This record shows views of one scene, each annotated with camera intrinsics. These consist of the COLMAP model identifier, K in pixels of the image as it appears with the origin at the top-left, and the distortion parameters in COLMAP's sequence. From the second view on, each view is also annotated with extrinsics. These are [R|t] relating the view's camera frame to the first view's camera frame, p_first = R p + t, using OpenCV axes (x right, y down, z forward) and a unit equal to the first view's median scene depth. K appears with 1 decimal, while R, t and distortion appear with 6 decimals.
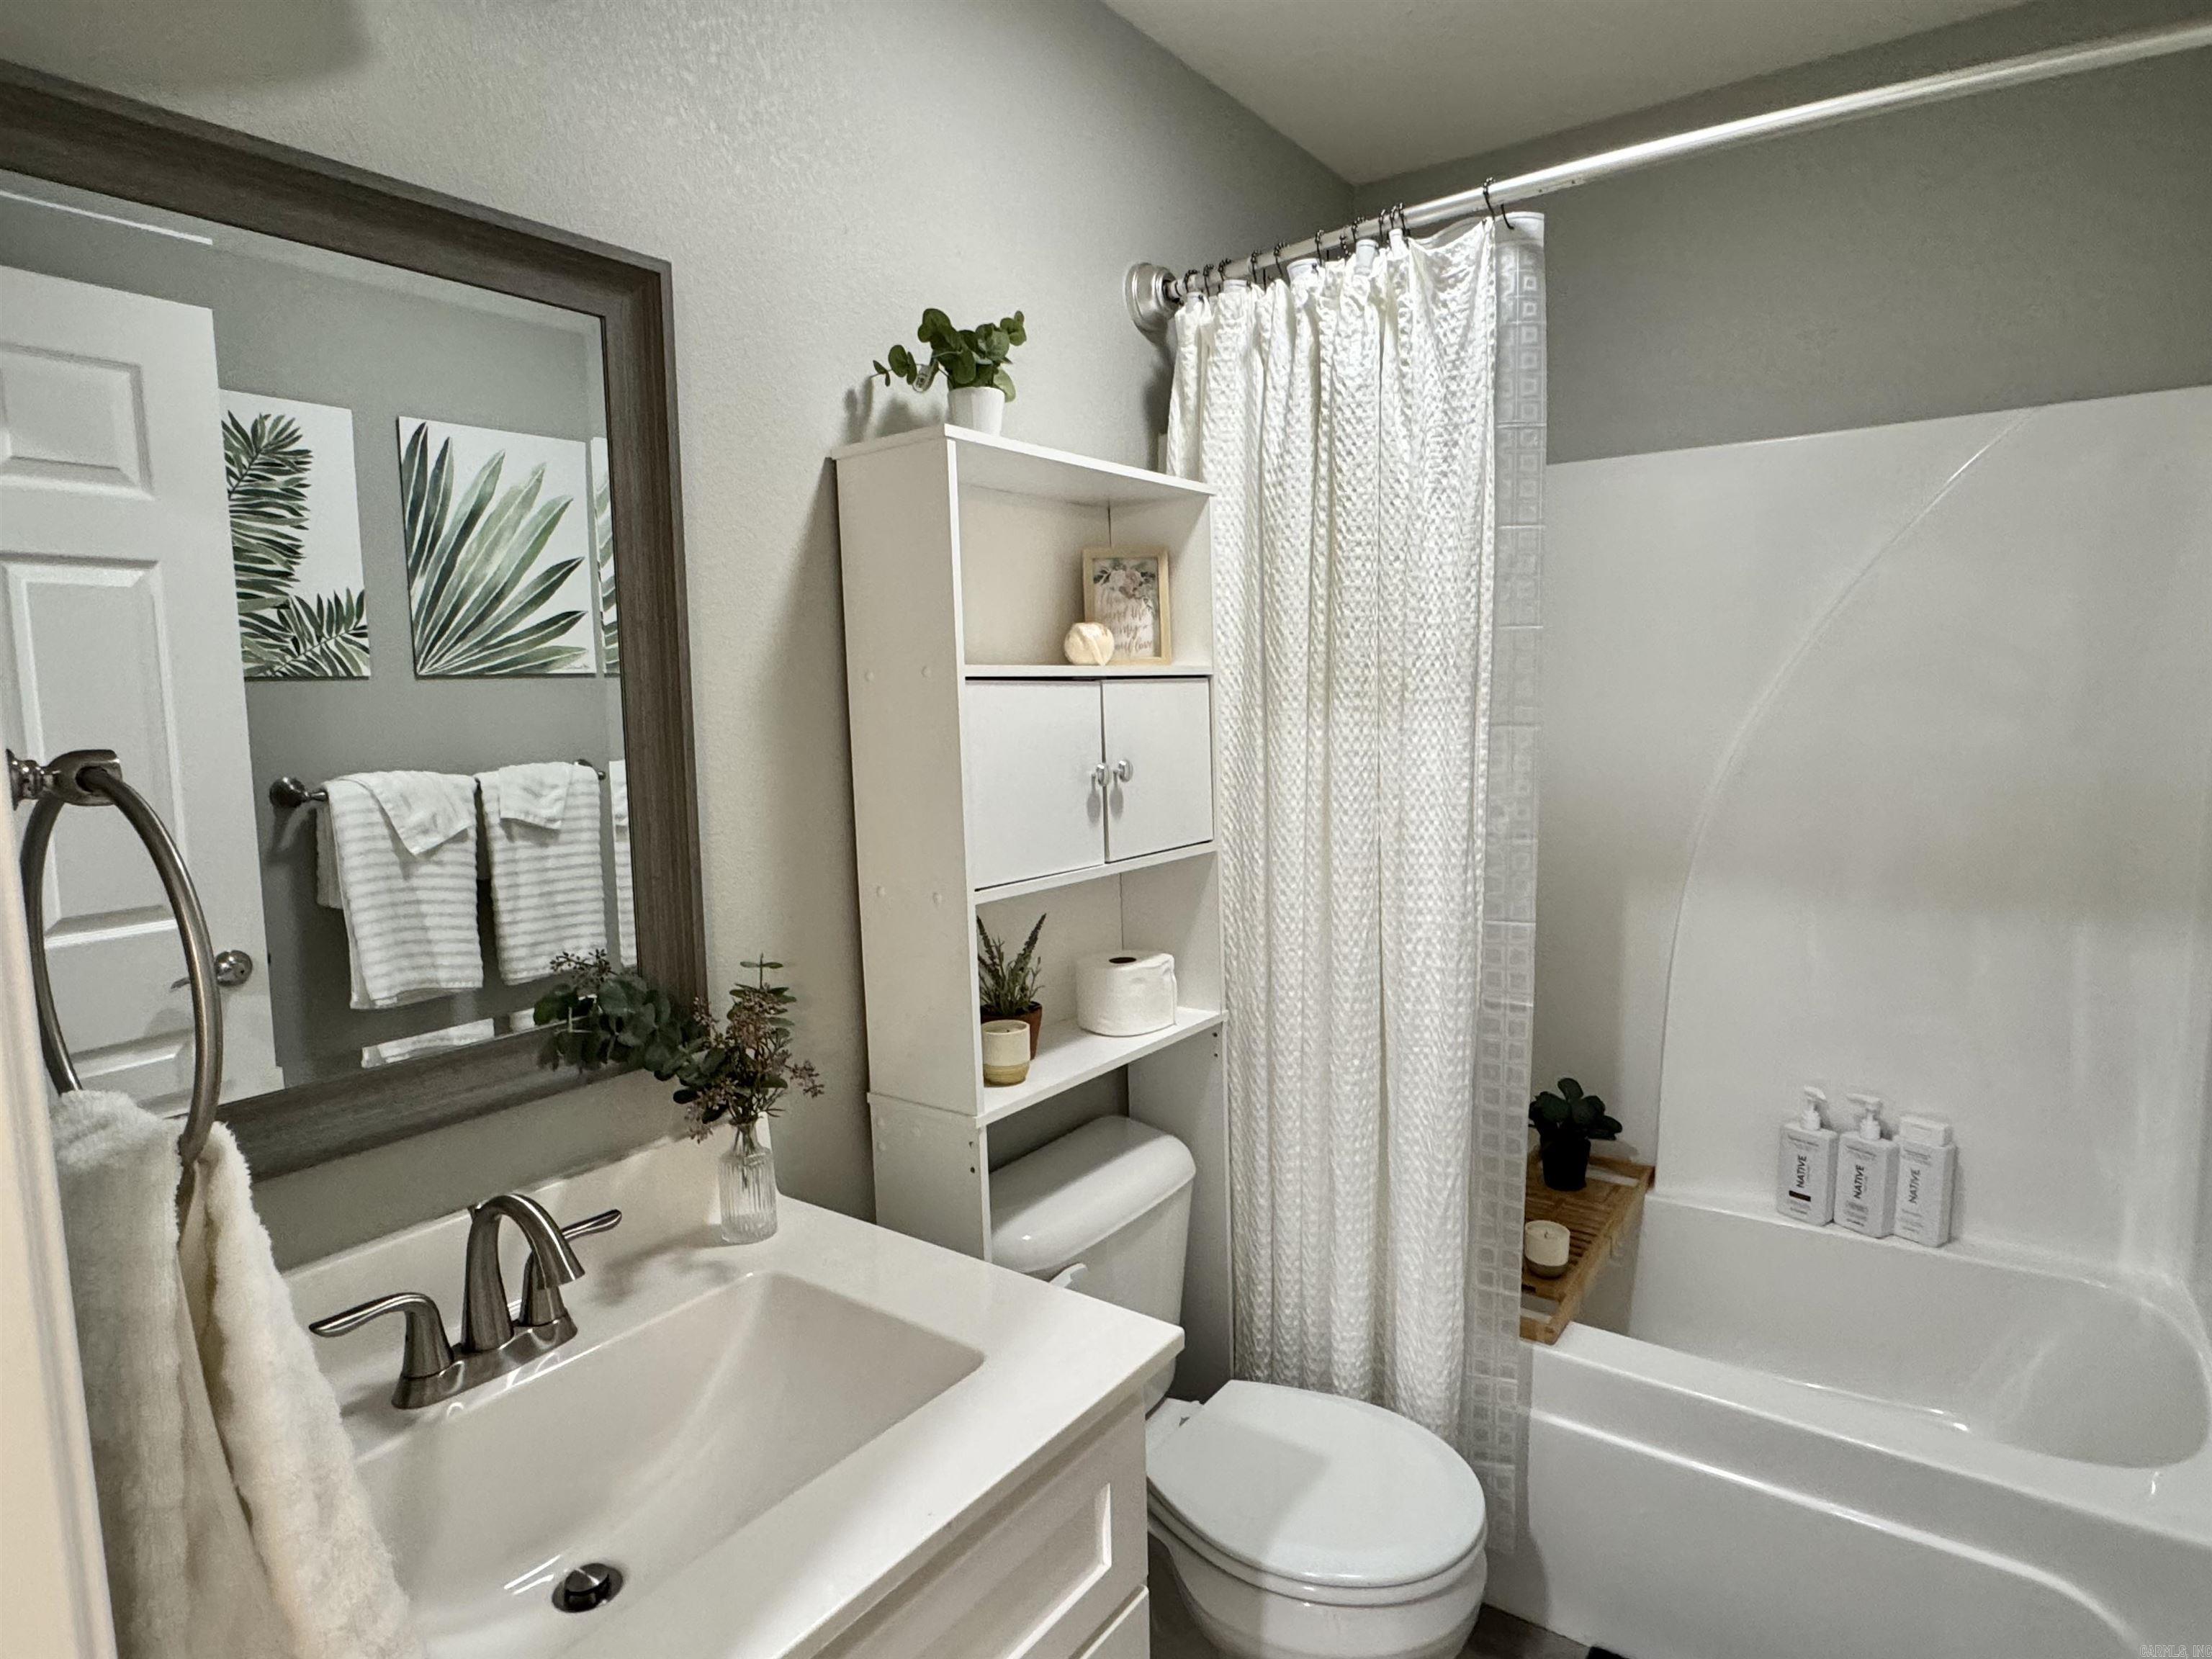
lens RADIAL K [[1232.9, 0, 1092.7], [0, 1232.9, 831.6], [0, 0, 1]] dist [-0.010218, 0.004403]
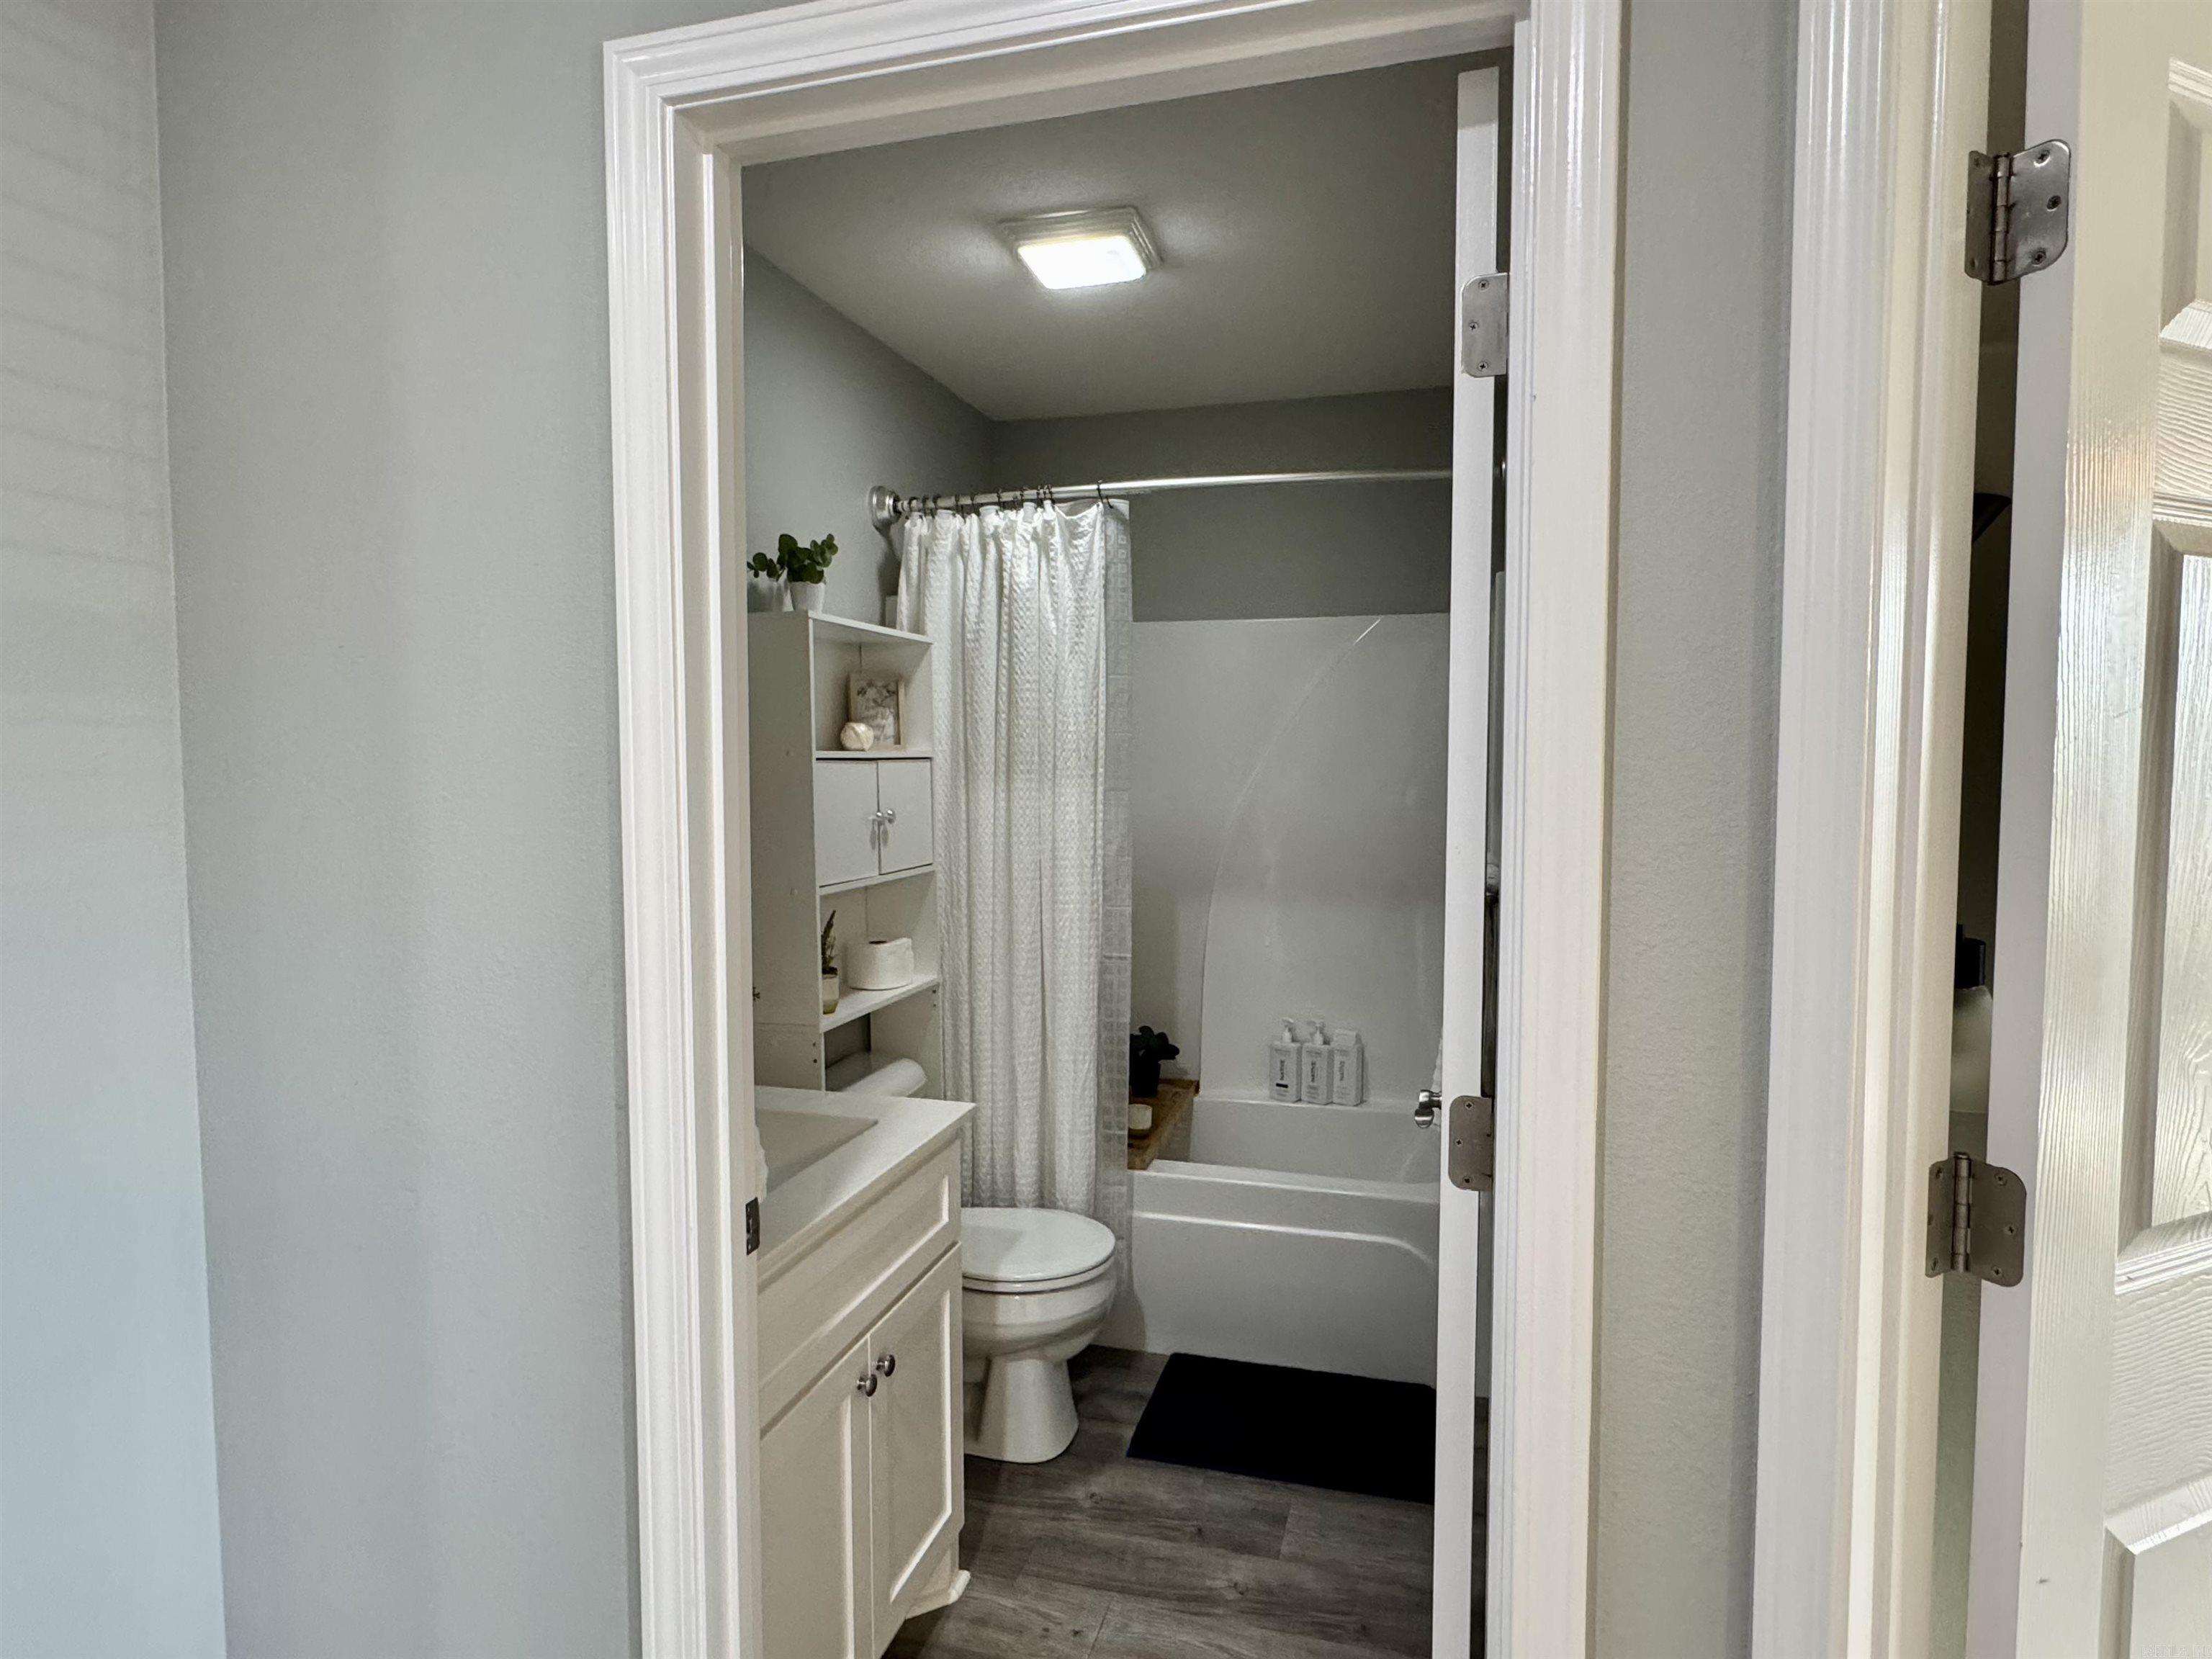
lens RADIAL K [[1232.9, 0, 1106.7], [0, 1232.9, 828.1], [0, 0, 1]] dist [-0.010218, 0.004403]
pose [[0.935691, 0.000326, 0.352820, -0.256599], [0.020120, 0.998323, -0.054281, 0.053504], [-0.352246, 0.057889, 0.934115, -0.549332]]
